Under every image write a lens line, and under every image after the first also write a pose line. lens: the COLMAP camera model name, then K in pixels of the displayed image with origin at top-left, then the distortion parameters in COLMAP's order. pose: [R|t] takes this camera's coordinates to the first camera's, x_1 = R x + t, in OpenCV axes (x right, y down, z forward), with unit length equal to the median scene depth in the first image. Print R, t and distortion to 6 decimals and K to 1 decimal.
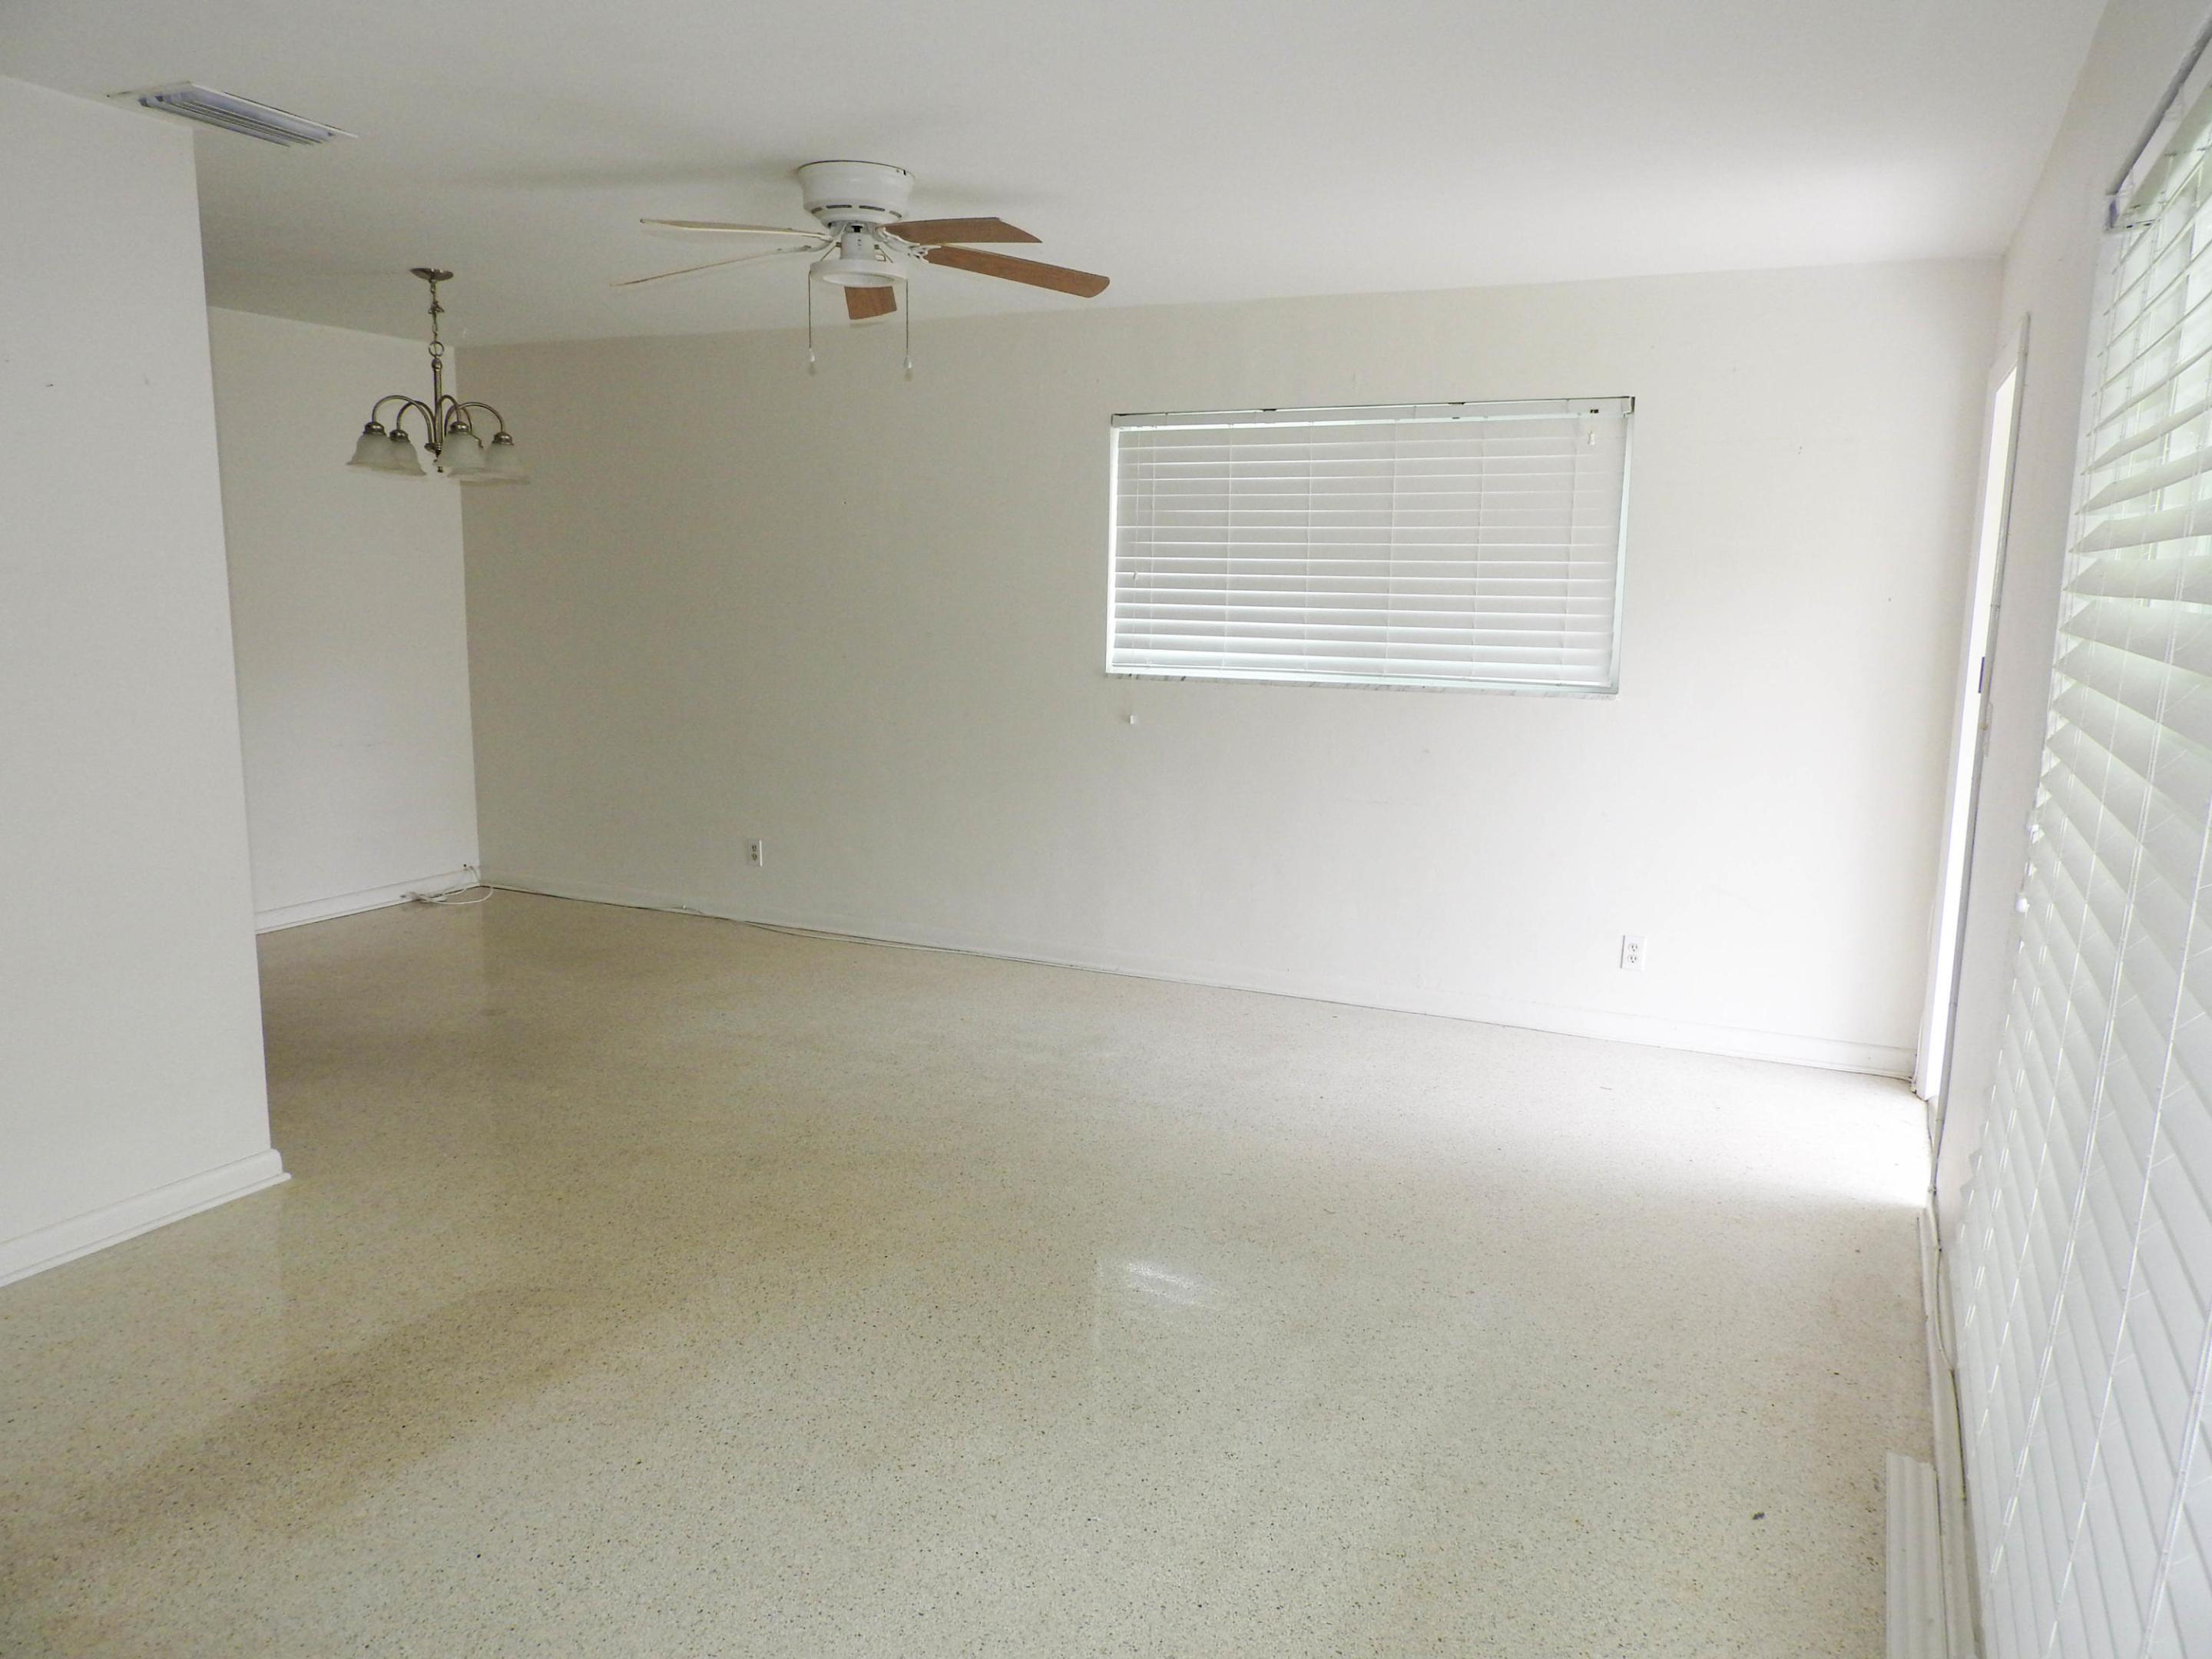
lens RADIAL K [[1592.0, 0, 1106.0], [0, 1592.0, 829.5], [0, 0, 1]] dist [-0.002533, -0.001152]
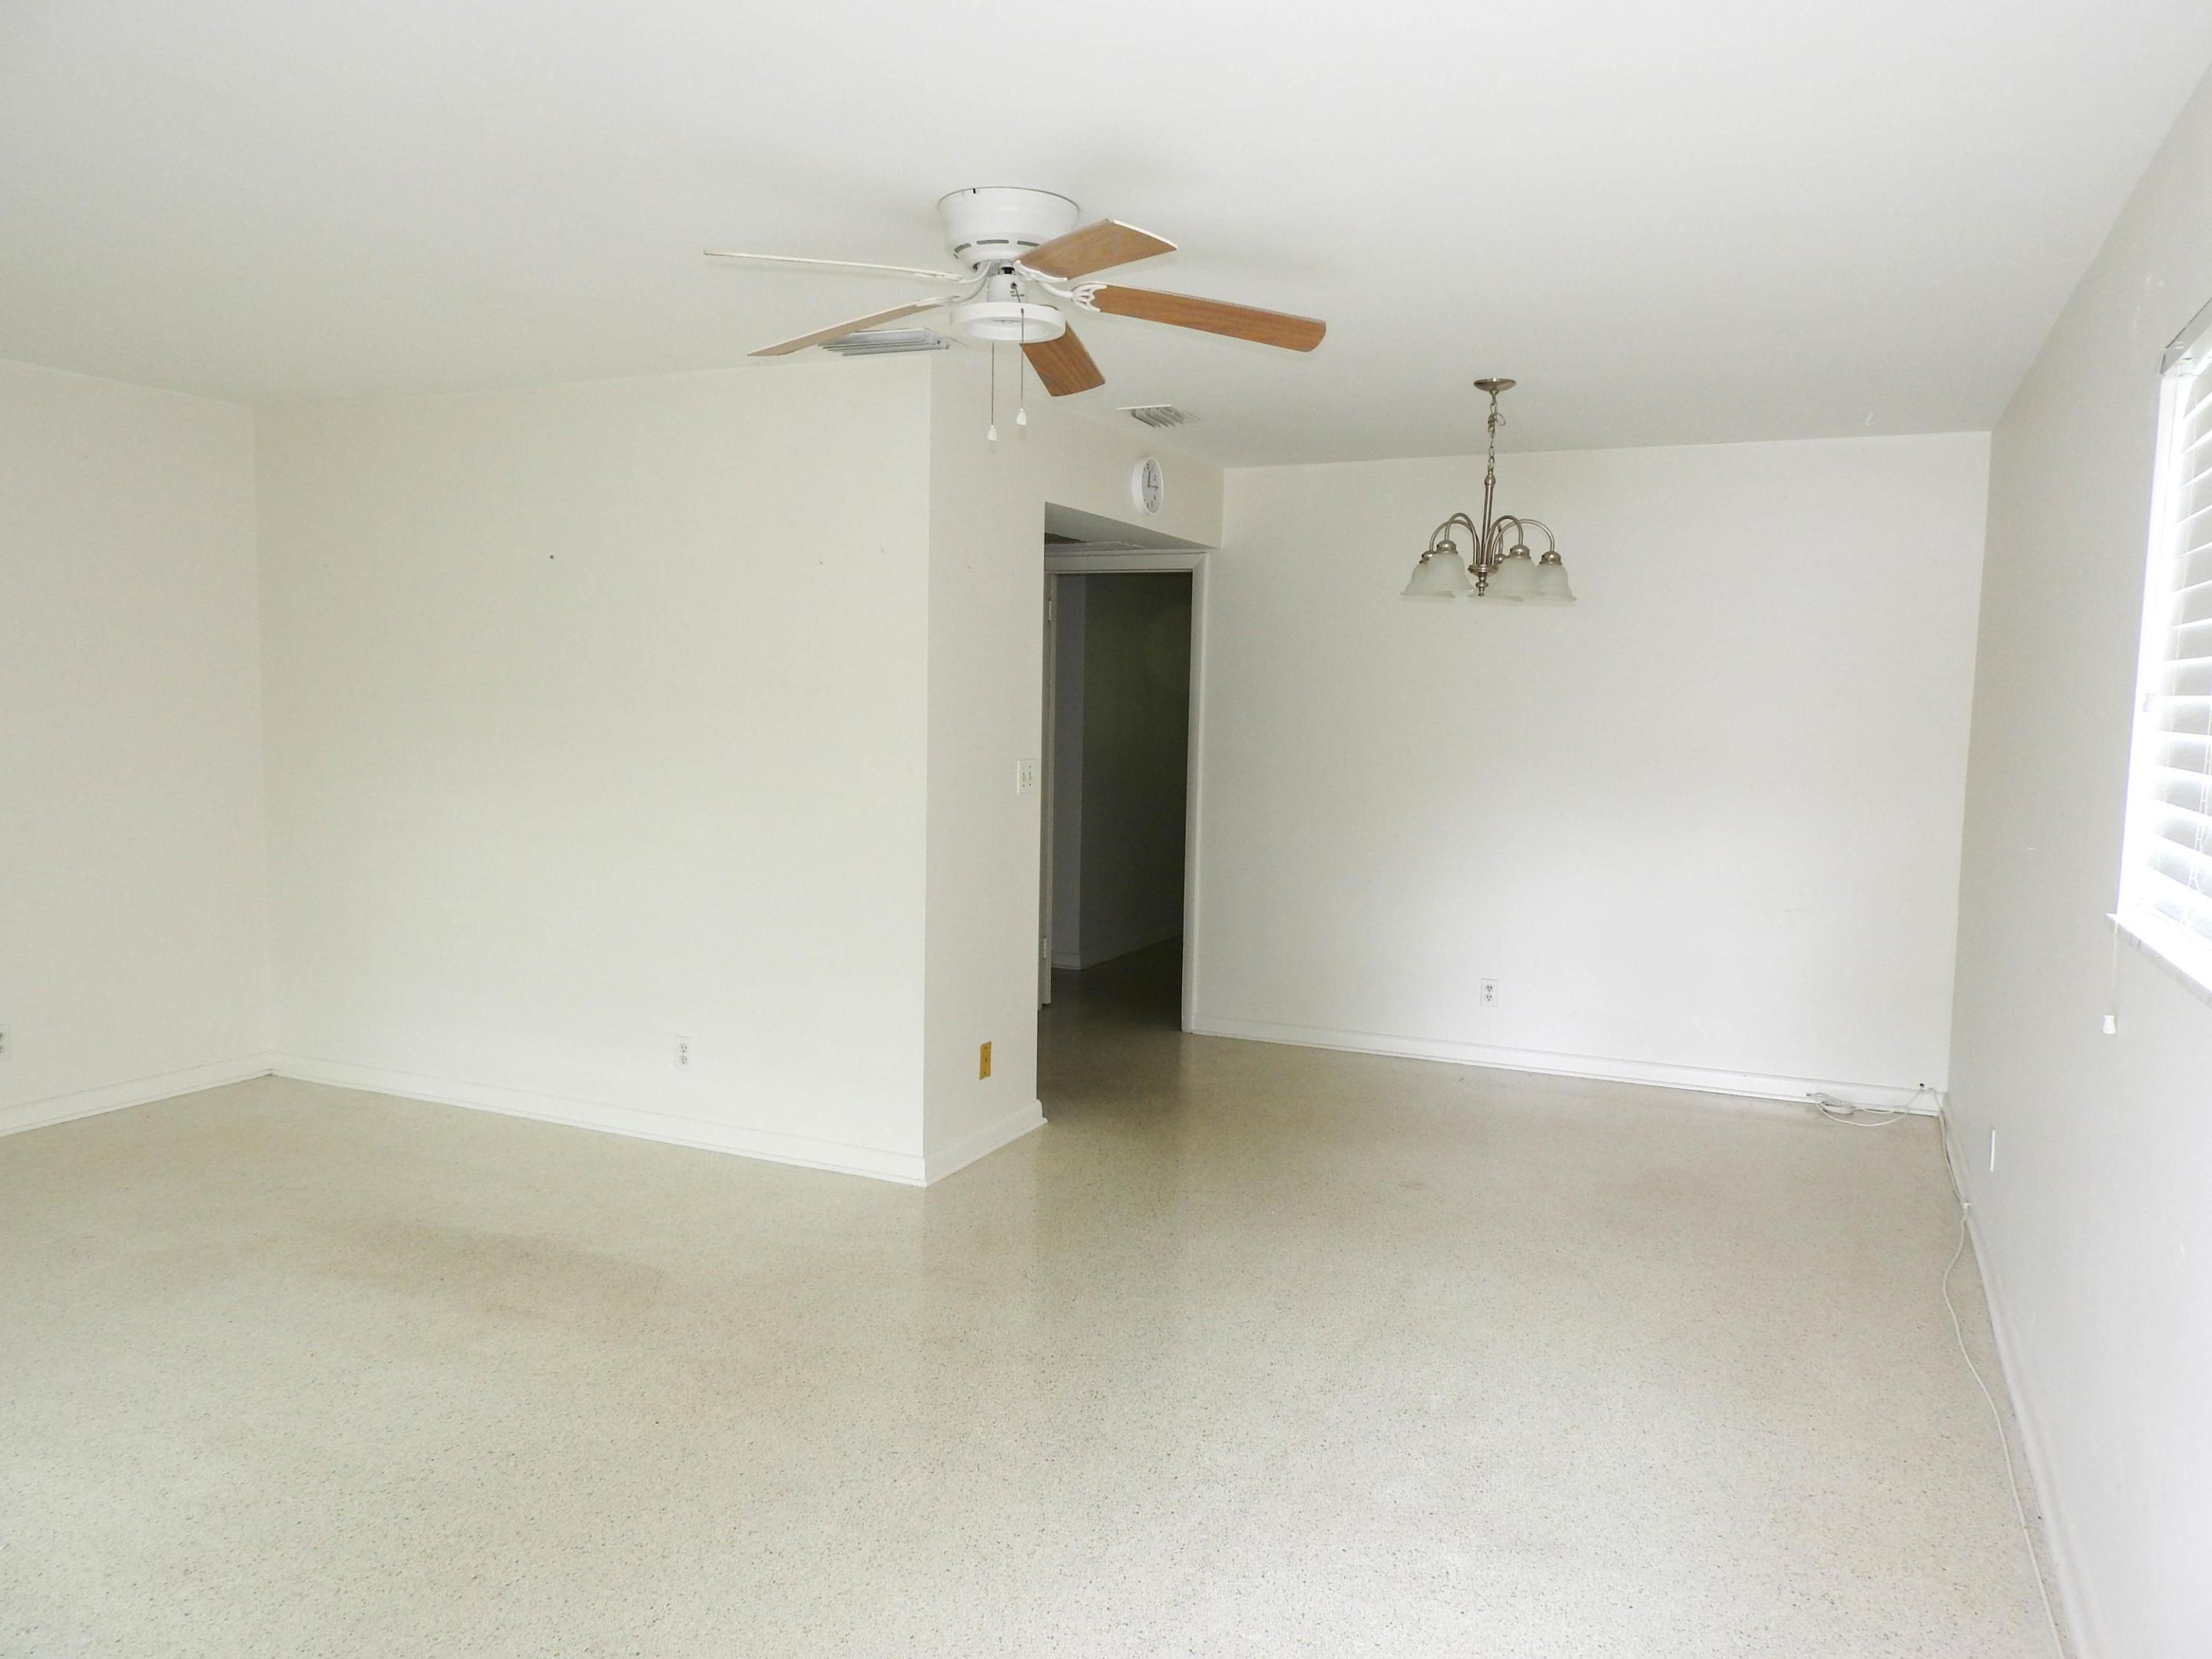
lens RADIAL K [[1592.0, 0, 1106.0], [0, 1592.0, 829.5], [0, 0, 1]] dist [-0.002533, -0.001152]
pose [[0.031541, 0.078952, -0.996379, 0.512391], [-0.185574, 0.980005, 0.071780, -0.120351], [0.982124, 0.182638, 0.045562, 0.785580]]
